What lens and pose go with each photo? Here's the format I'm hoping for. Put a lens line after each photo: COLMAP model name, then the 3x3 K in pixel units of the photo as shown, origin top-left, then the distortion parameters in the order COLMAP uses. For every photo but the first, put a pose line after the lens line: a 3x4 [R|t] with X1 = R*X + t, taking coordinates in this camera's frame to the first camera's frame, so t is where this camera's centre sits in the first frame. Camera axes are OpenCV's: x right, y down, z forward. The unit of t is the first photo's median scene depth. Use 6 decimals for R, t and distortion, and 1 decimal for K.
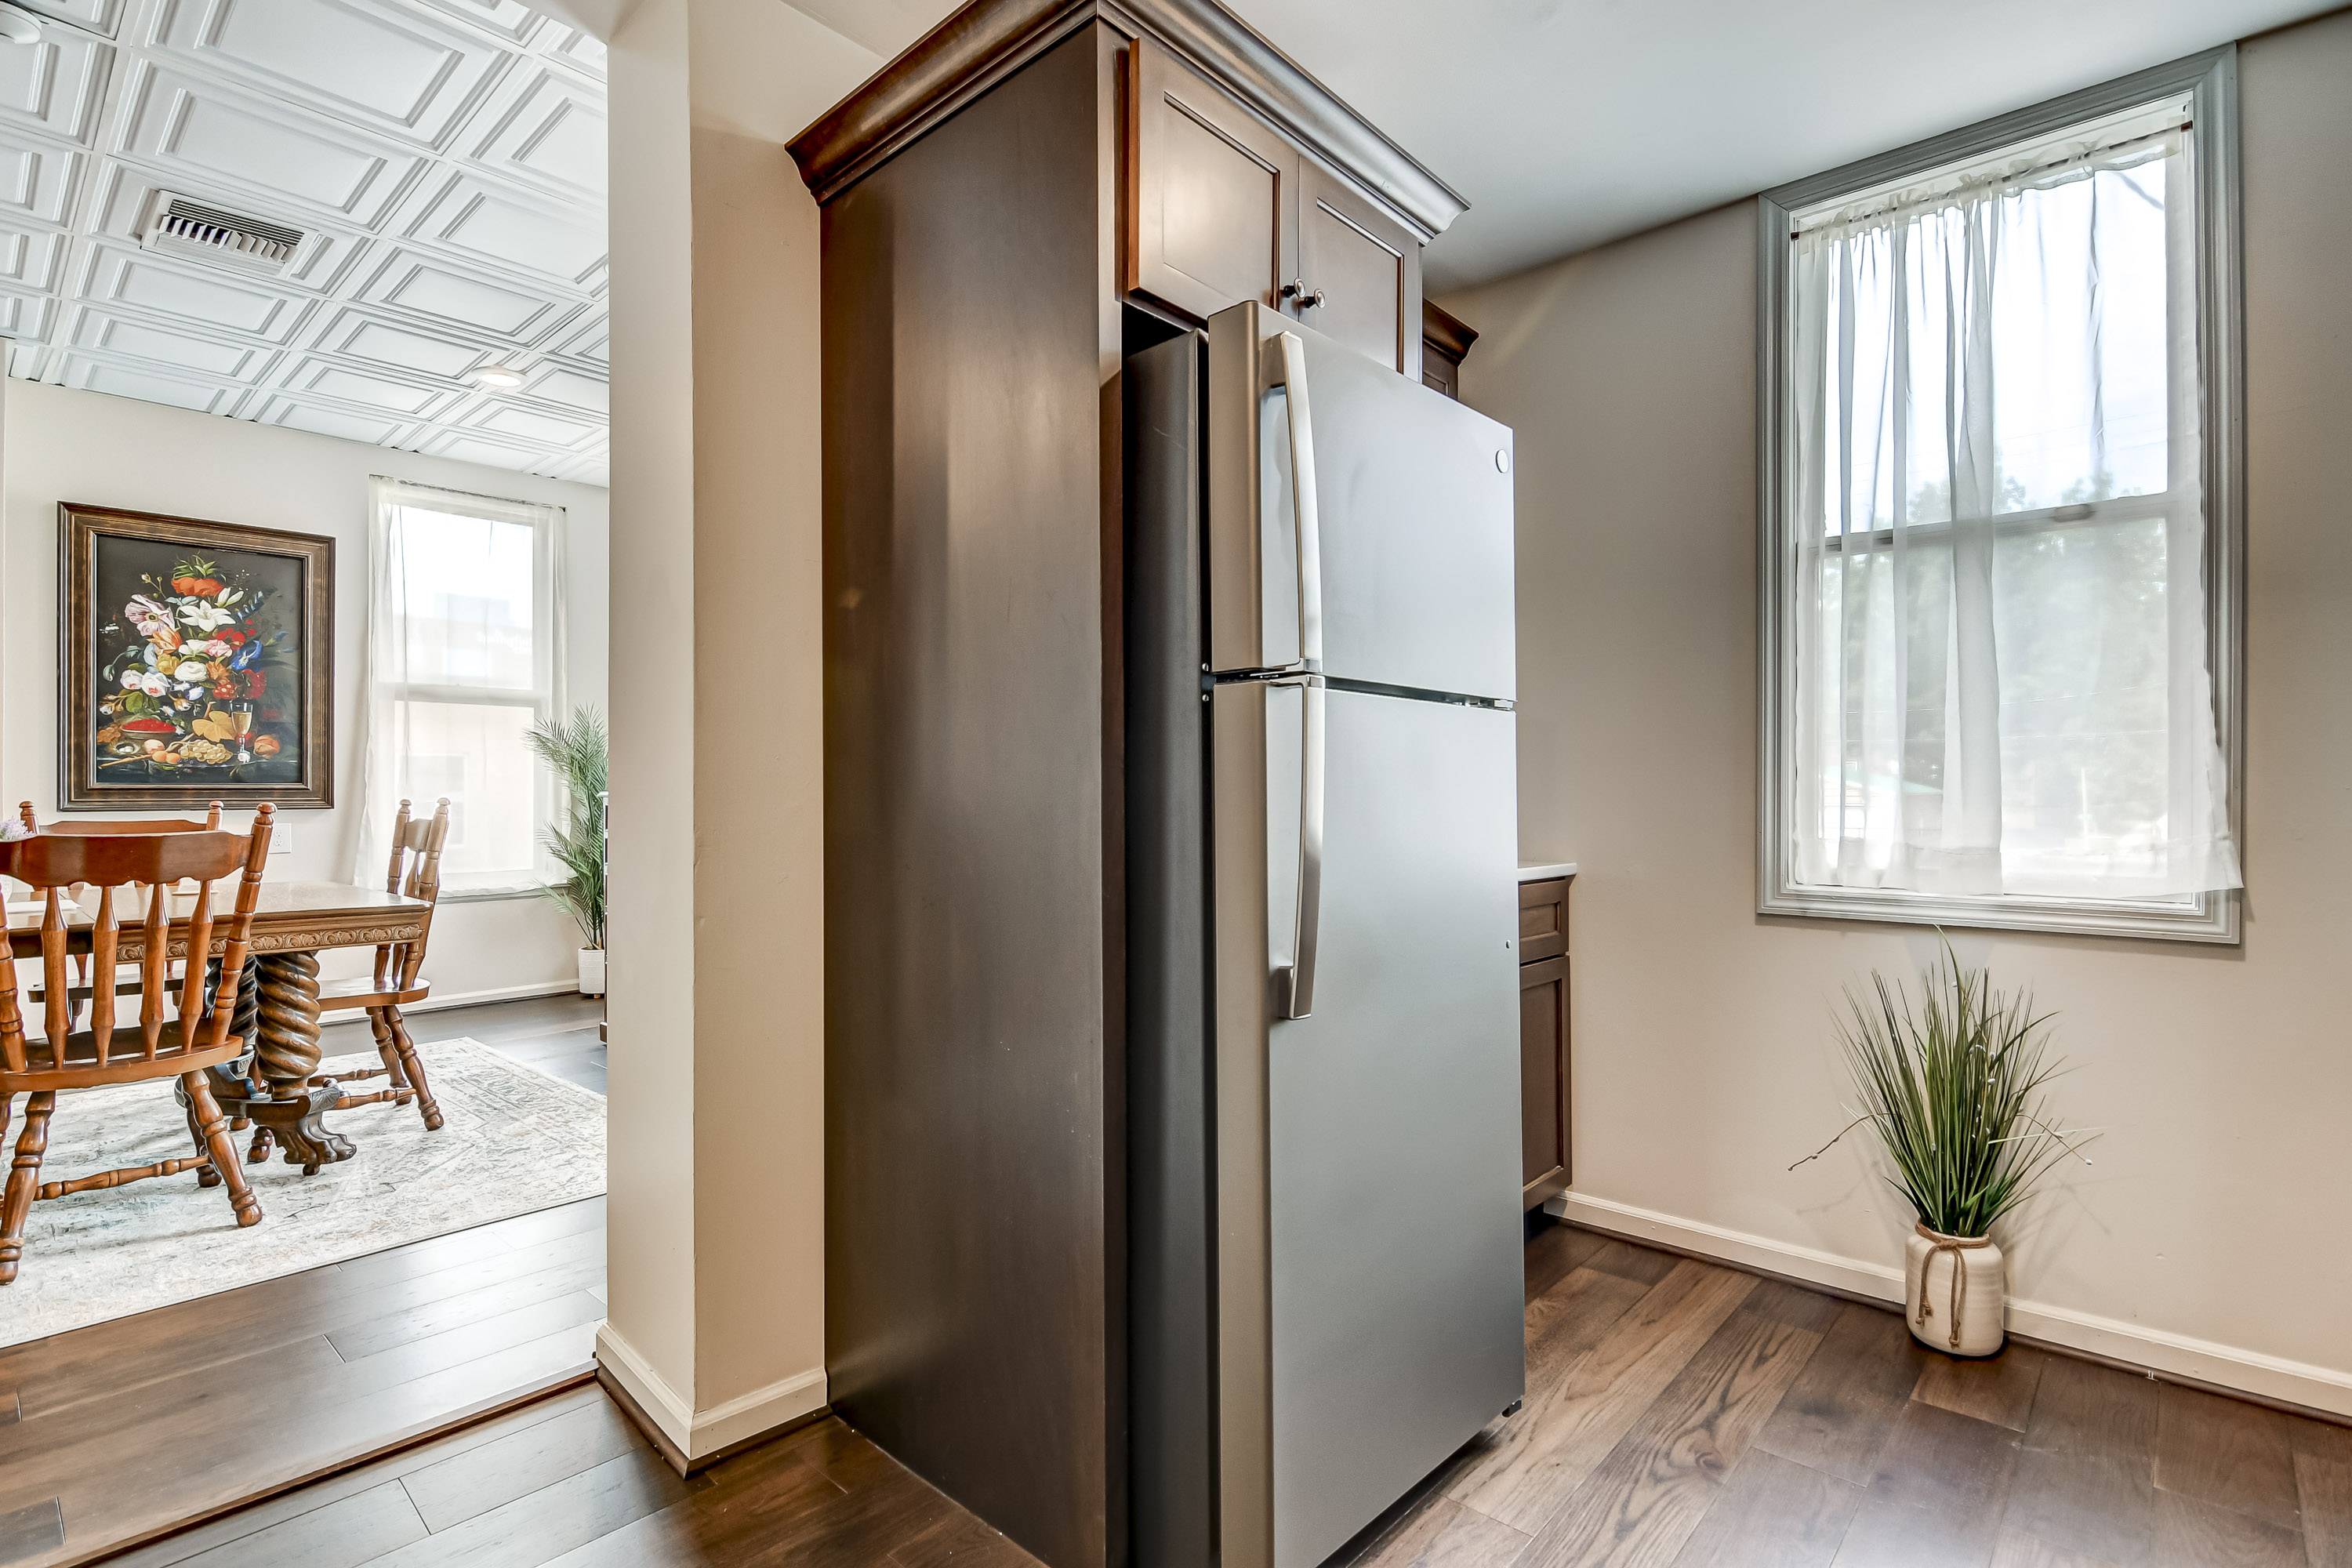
lens RADIAL K [[1128.1, 0, 1162.6], [0, 1128.1, 785.0], [0, 0, 1]] dist [0.012828, -0.010433]
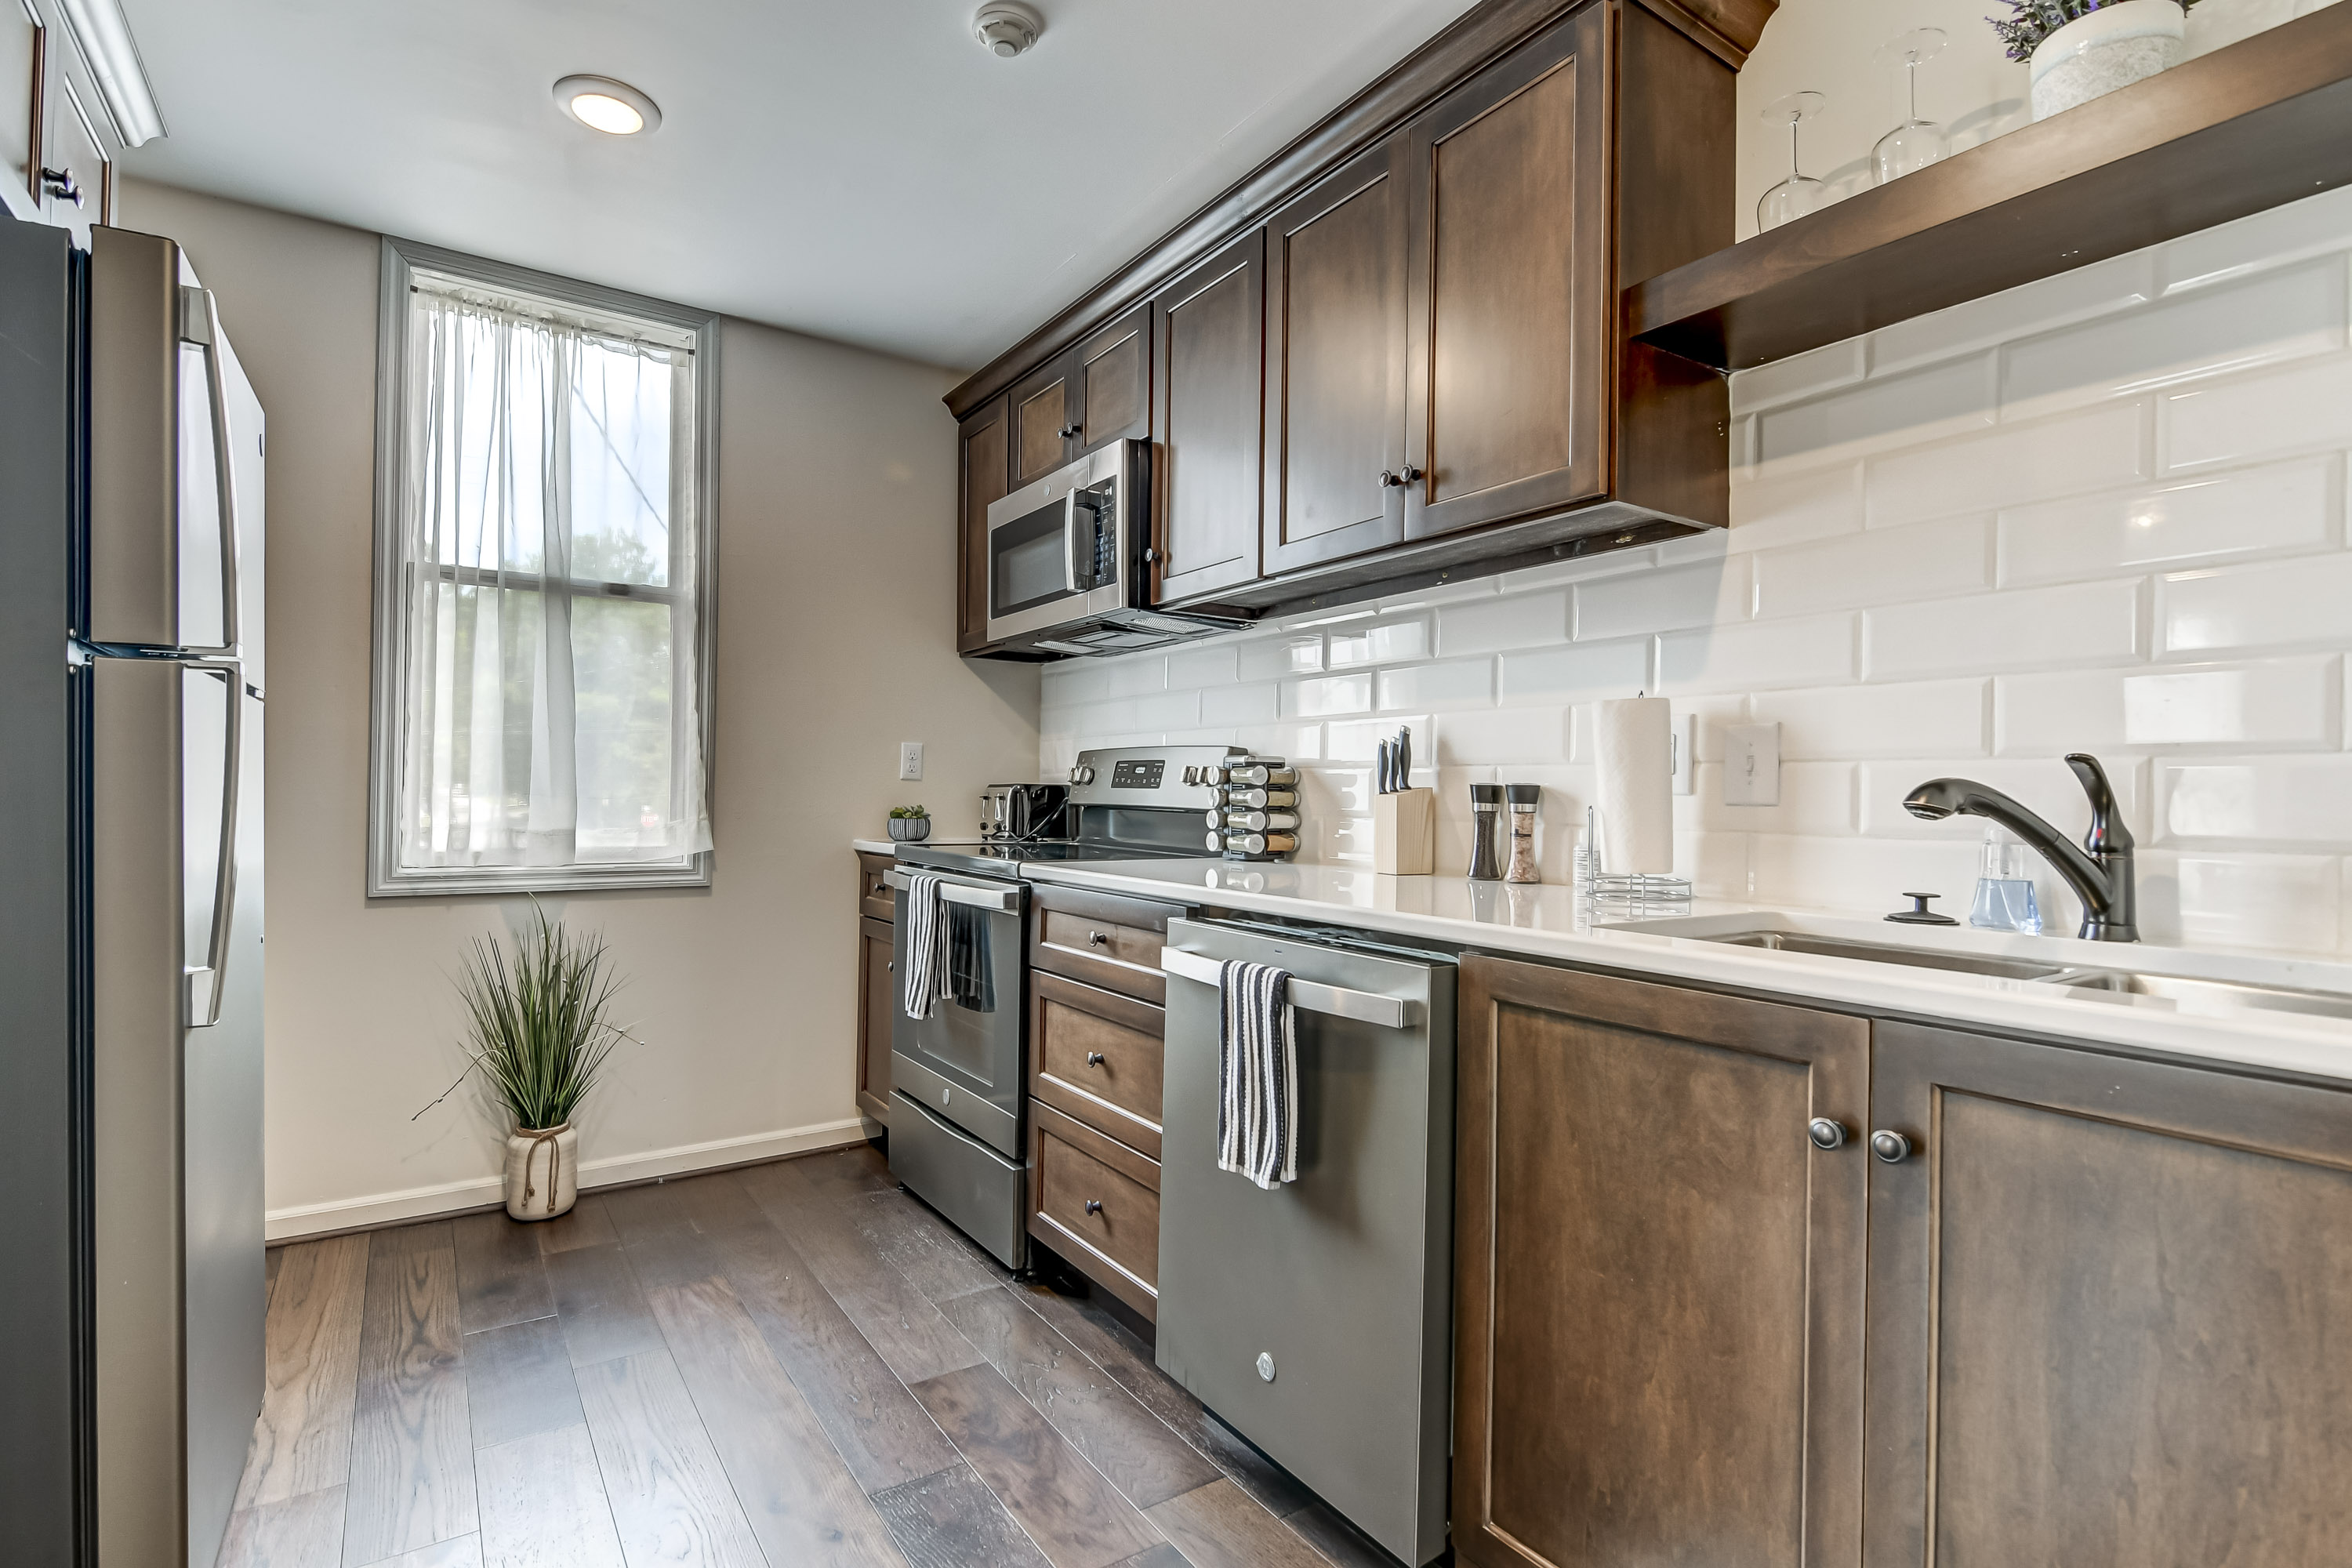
lens RADIAL K [[1128.1, 0, 1162.6], [0, 1128.1, 785.0], [0, 0, 1]] dist [0.012828, -0.010433]
pose [[0.244972, 0.011364, 0.969464, -0.392559], [-0.016548, 0.999835, -0.007538, 0.001509], [-0.969389, -0.014196, 0.245119, 0.001615]]
